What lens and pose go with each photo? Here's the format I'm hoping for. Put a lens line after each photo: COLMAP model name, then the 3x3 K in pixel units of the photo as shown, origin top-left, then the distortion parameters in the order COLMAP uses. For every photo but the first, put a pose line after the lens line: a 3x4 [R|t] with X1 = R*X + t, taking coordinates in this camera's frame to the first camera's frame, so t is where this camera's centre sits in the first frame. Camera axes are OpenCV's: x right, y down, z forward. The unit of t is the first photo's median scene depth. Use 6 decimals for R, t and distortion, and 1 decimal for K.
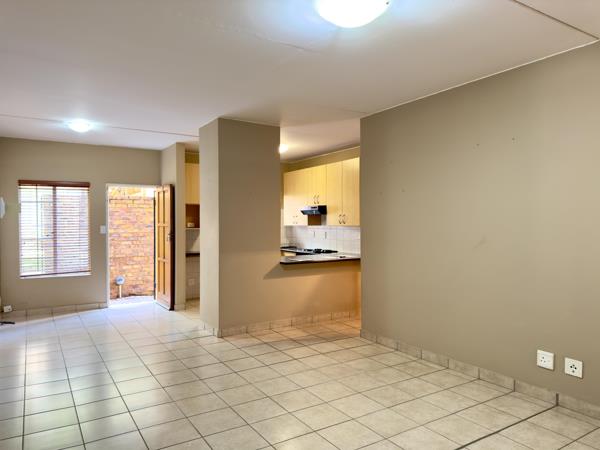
lens RADIAL K [[420.8, 0, 296.1], [0, 420.8, 222.4], [0, 0, 1]] dist [0.085021, -0.097980]
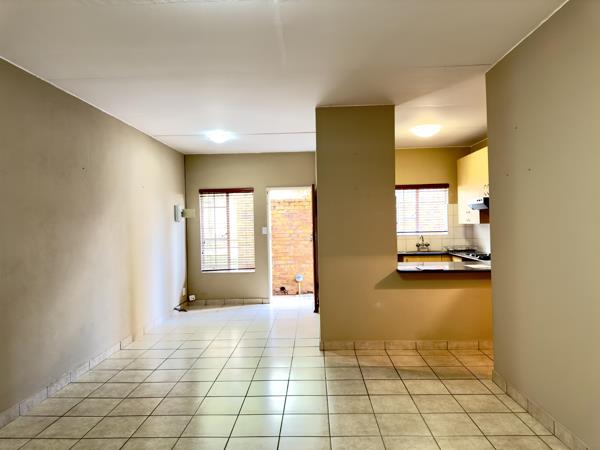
lens RADIAL K [[420.8, 0, 296.5], [0, 420.8, 220.4], [0, 0, 1]] dist [0.085021, -0.097980]
pose [[0.828967, -0.019026, -0.558975, 0.258307], [0.019053, 0.999802, -0.005775, -0.001634], [0.558974, -0.005863, 0.829165, 0.200186]]
